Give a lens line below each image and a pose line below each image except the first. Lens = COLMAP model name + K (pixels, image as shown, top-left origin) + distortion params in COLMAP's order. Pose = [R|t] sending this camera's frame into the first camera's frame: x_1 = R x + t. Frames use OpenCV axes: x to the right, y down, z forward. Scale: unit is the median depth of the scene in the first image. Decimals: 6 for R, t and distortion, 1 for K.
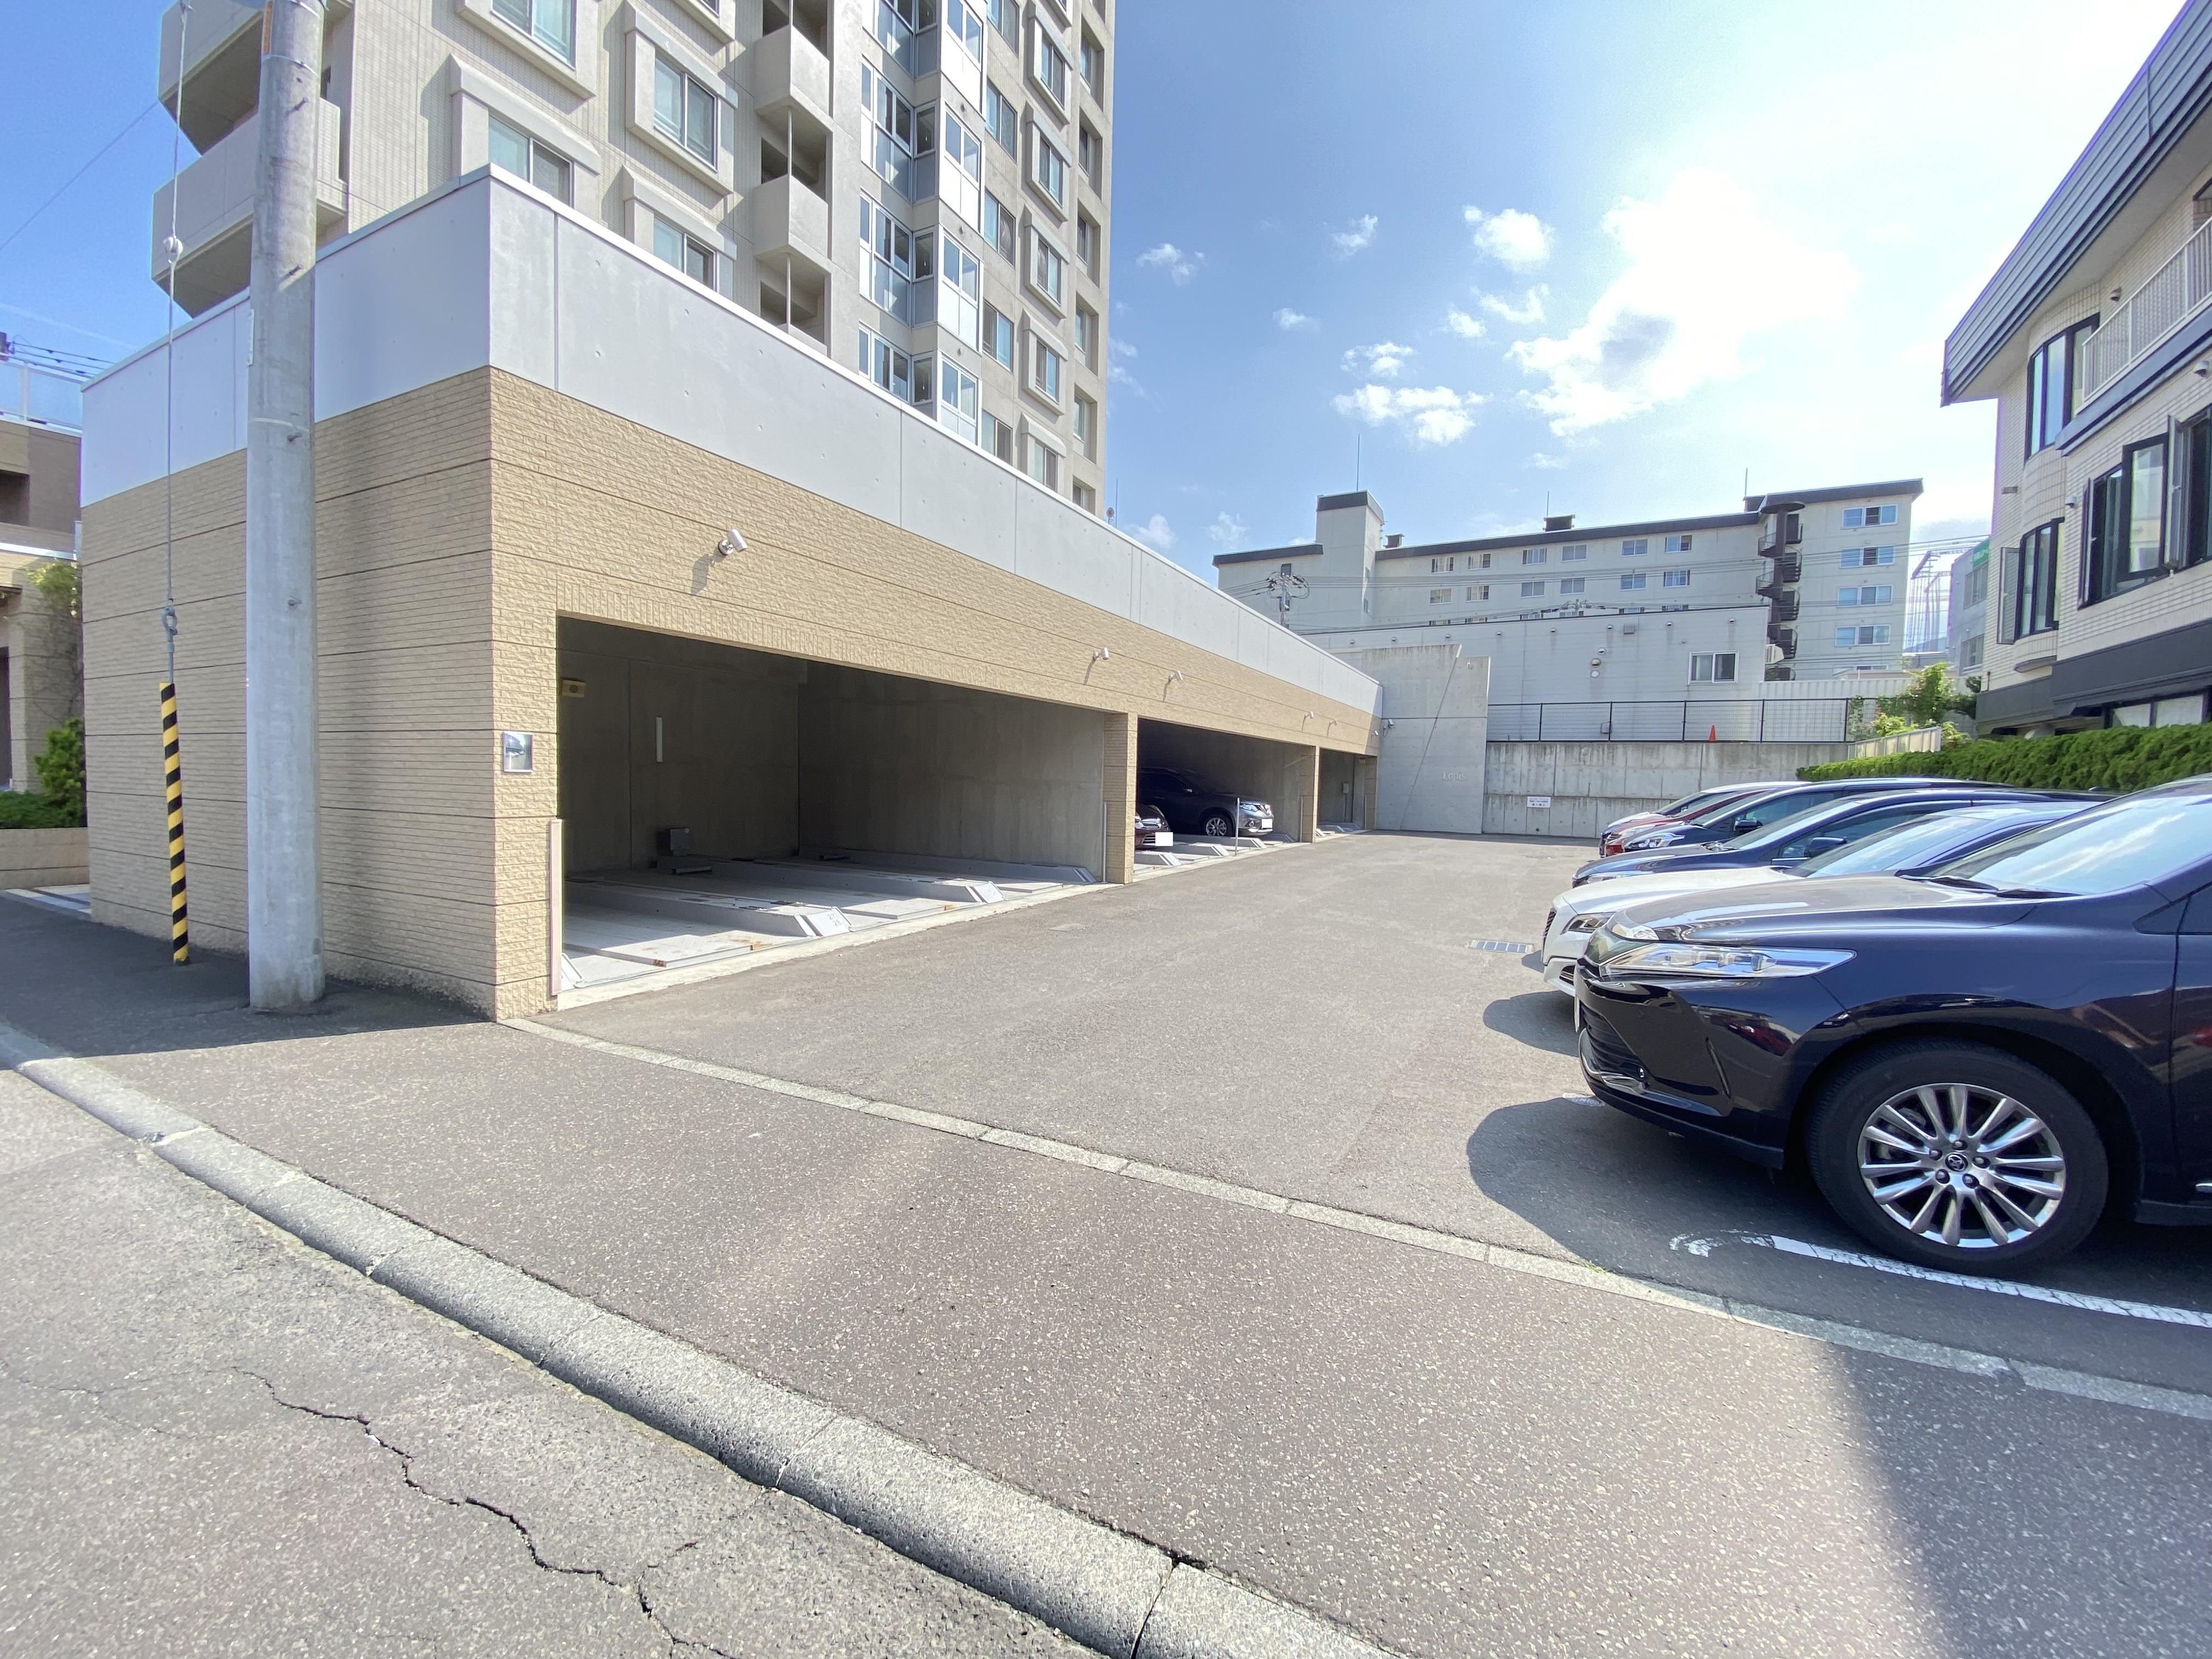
lens RADIAL K [[906.2, 0, 1115.2], [0, 906.2, 832.7], [0, 0, 1]] dist [0.026568, -0.023719]
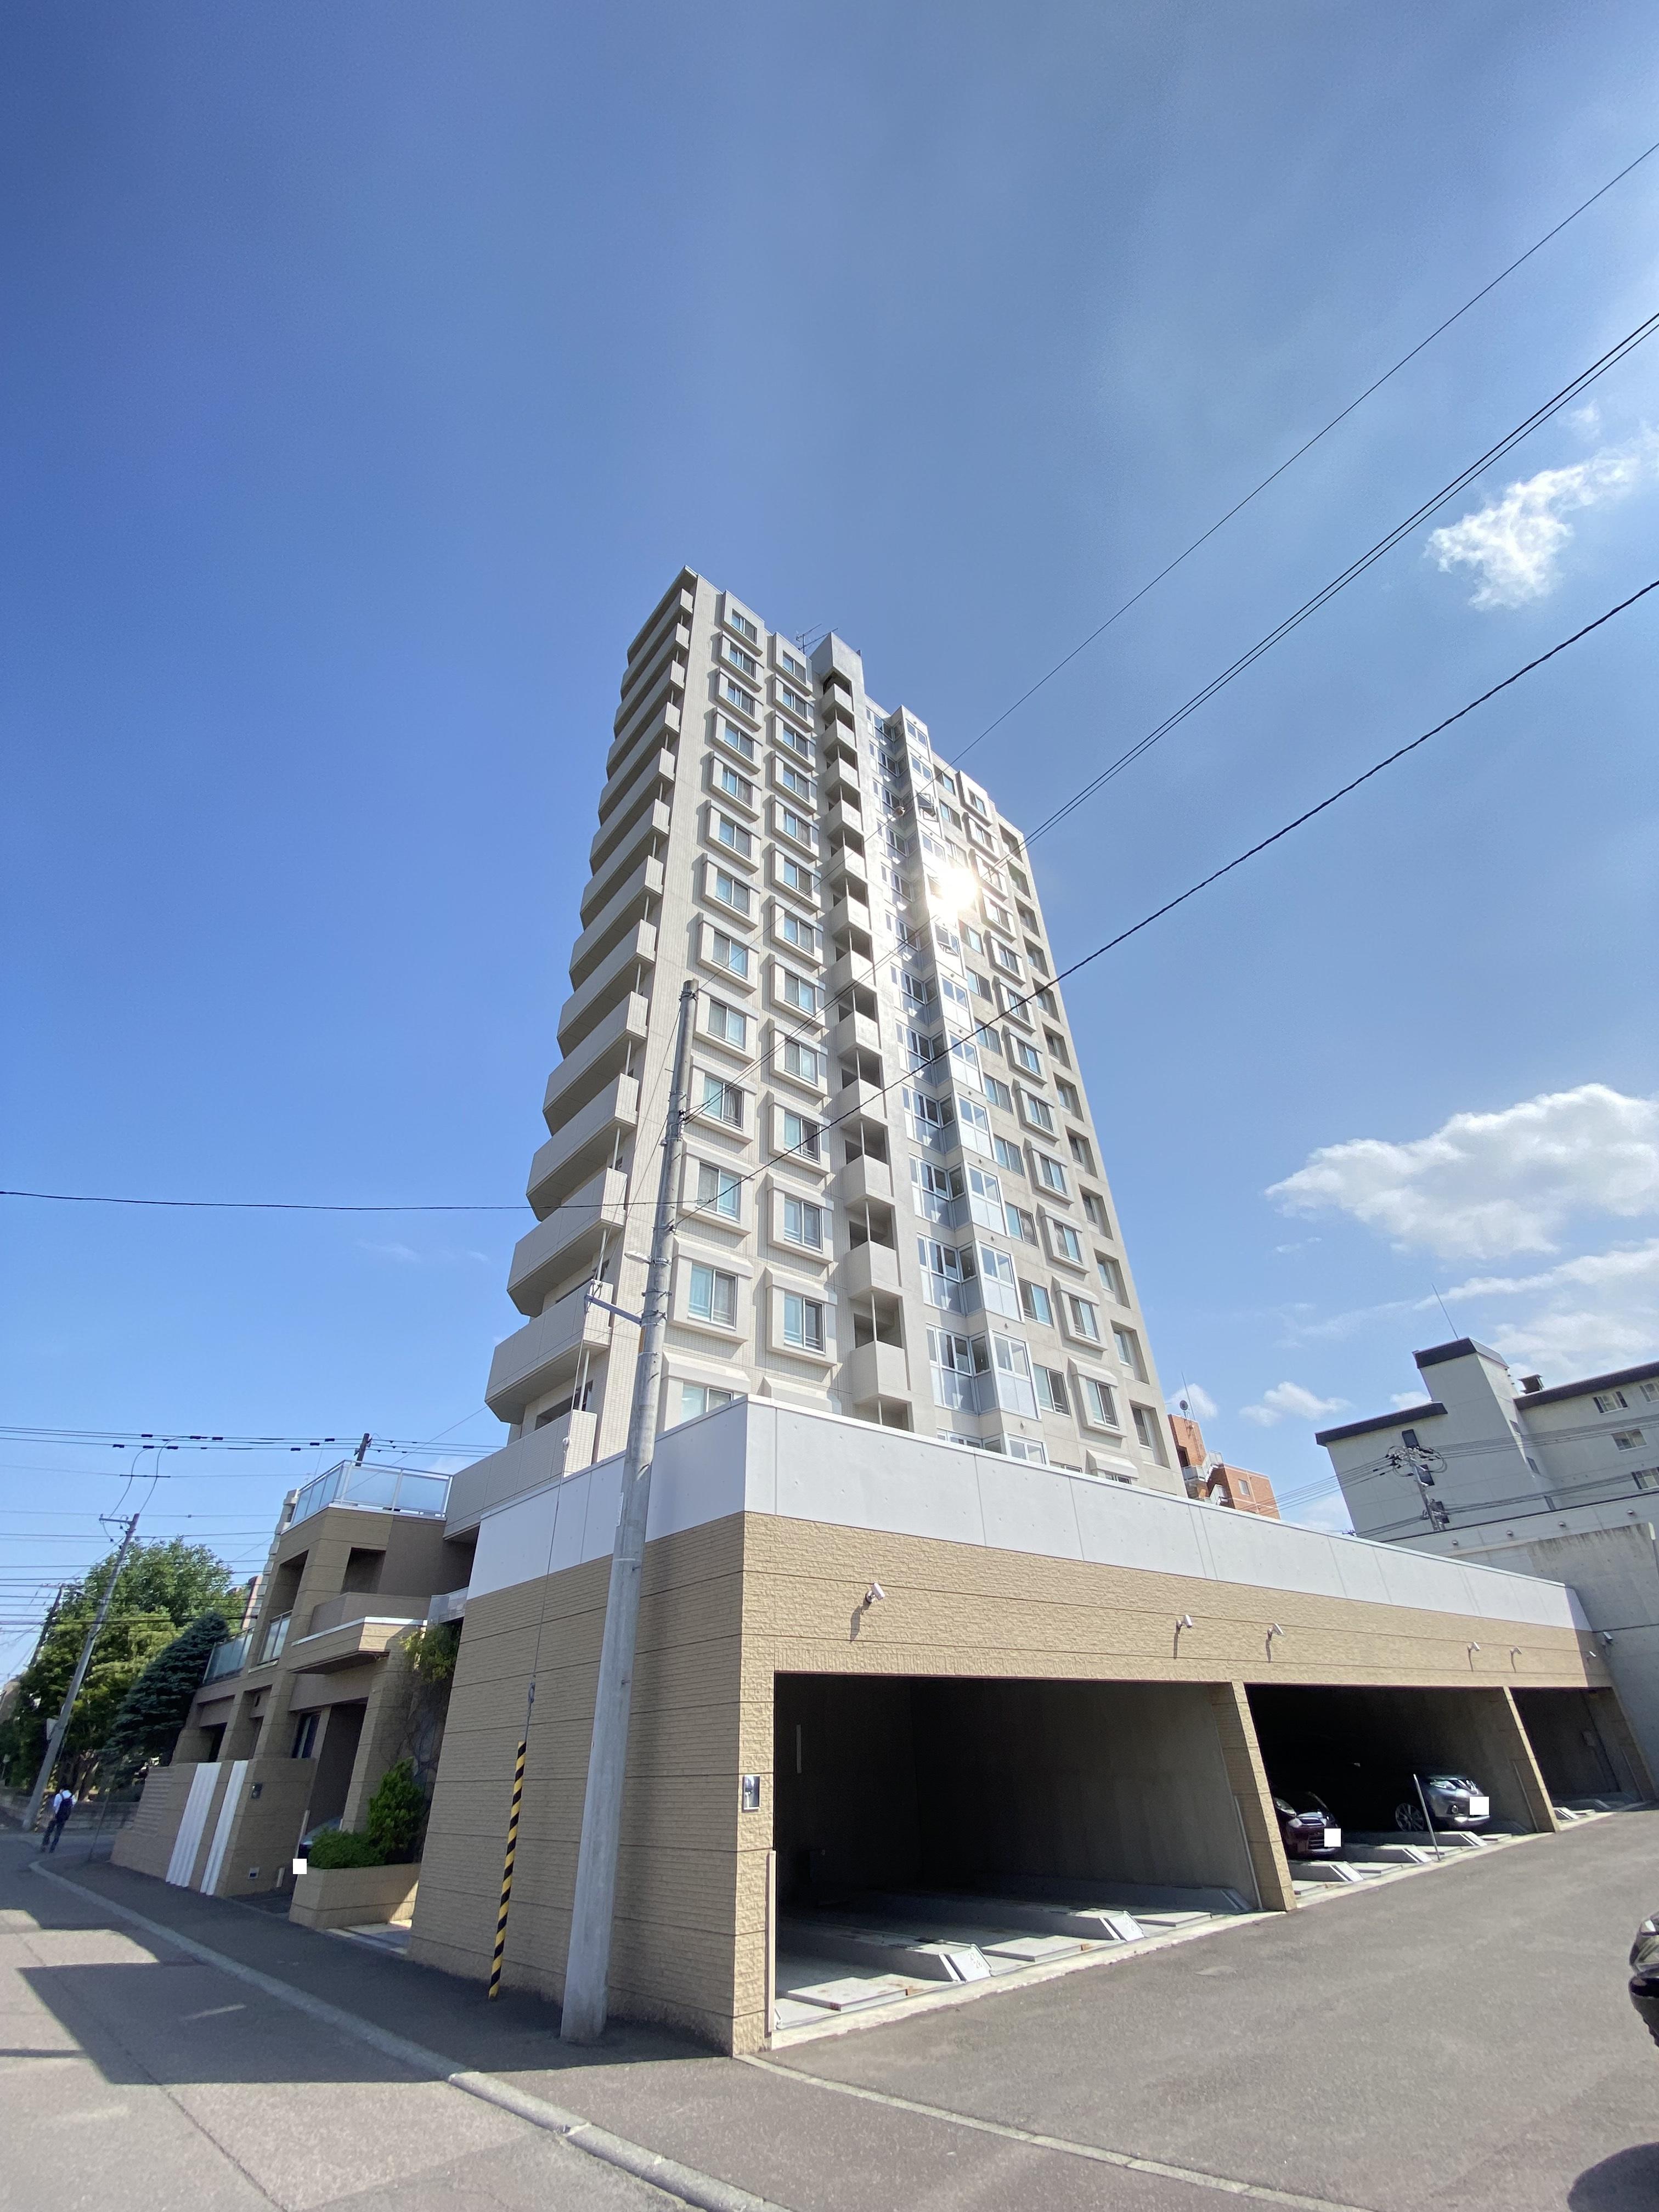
lens RADIAL K [[906.2, 0, 829.5], [0, 906.2, 1106.0], [0, 0, 1]] dist [0.026568, -0.023719]
pose [[0.921572, -0.266184, -0.282581, 0.070451], [0.030809, 0.775764, -0.630271, -0.008704], [0.386984, 0.572134, 0.723123, -0.290523]]
